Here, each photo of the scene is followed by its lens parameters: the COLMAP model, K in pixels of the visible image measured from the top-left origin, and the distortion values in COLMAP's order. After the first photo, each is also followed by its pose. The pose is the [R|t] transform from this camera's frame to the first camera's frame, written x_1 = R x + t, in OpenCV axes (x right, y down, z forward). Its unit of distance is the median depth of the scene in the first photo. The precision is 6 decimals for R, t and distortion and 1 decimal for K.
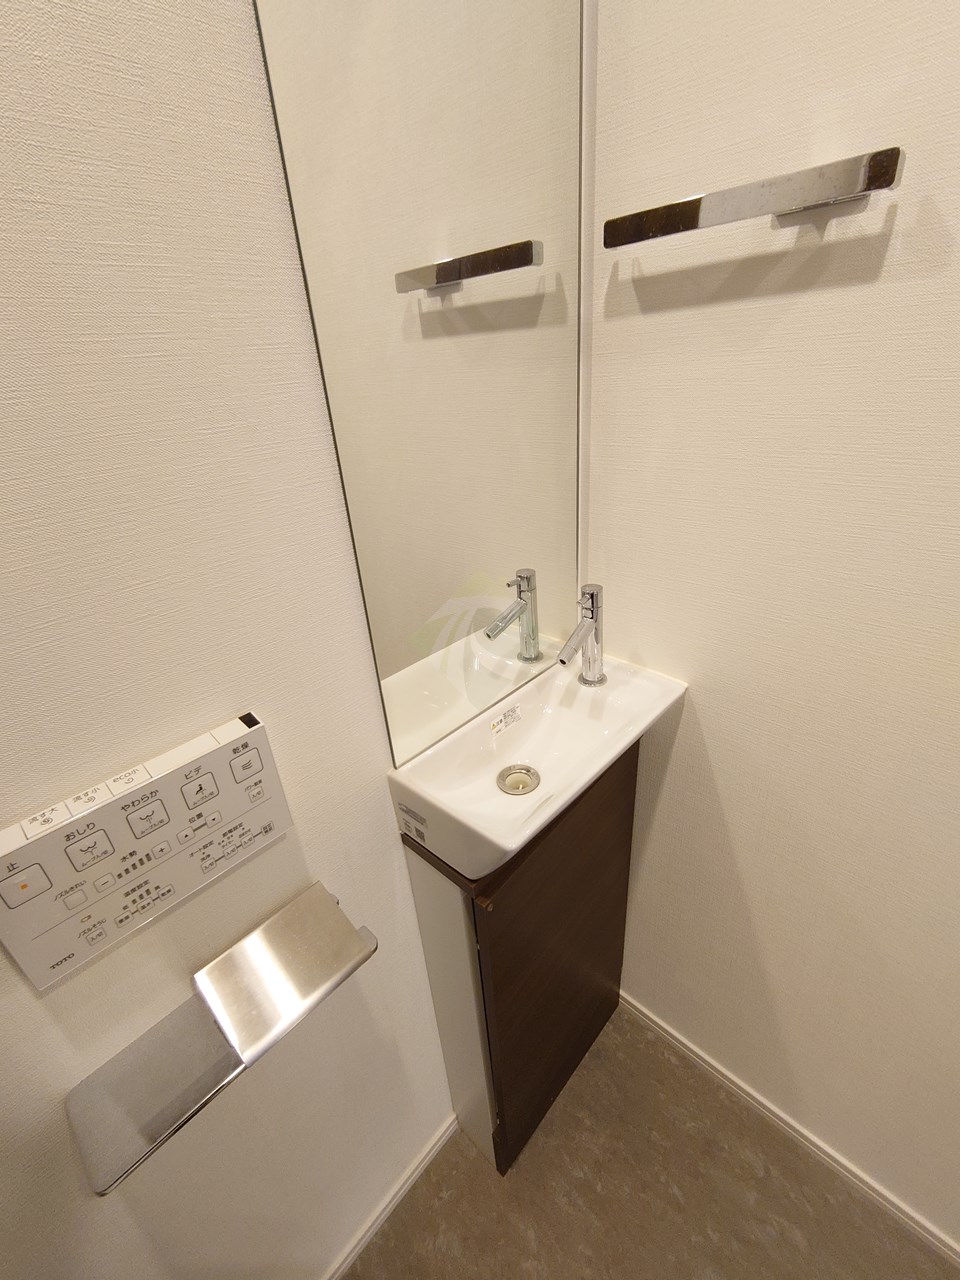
lens RADIAL K [[550.4, 0, 481.5], [0, 550.4, 641.4], [0, 0, 1]] dist [-0.004978, -0.001138]
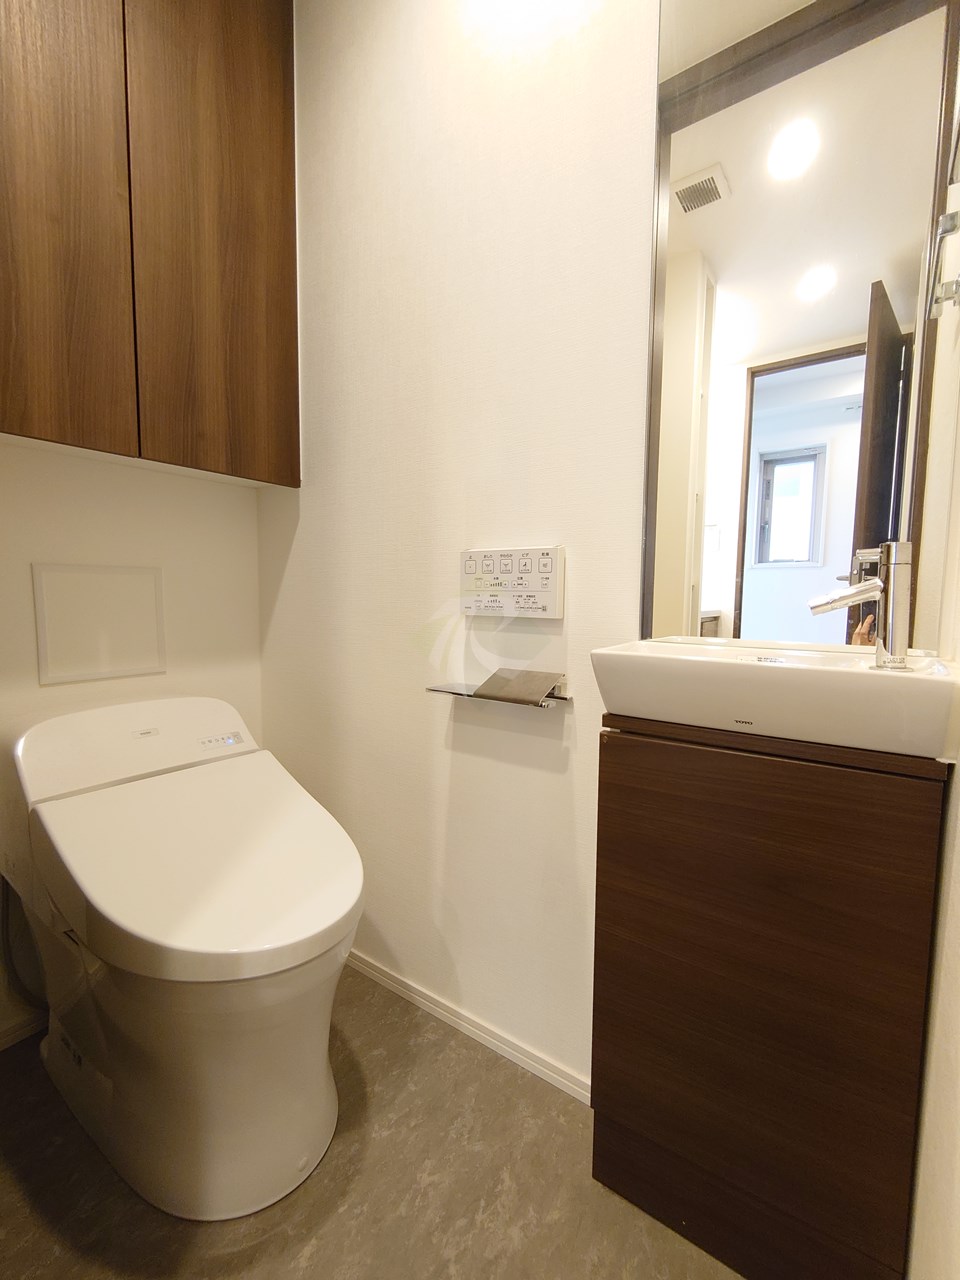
lens RADIAL K [[550.4, 0, 482.4], [0, 550.4, 641.1], [0, 0, 1]] dist [-0.004978, -0.001138]
pose [[0.134839, 0.156412, -0.978445, 1.633921], [-0.466575, 0.881162, 0.076562, 0.447770], [0.874143, 0.446195, 0.191792, 0.573804]]
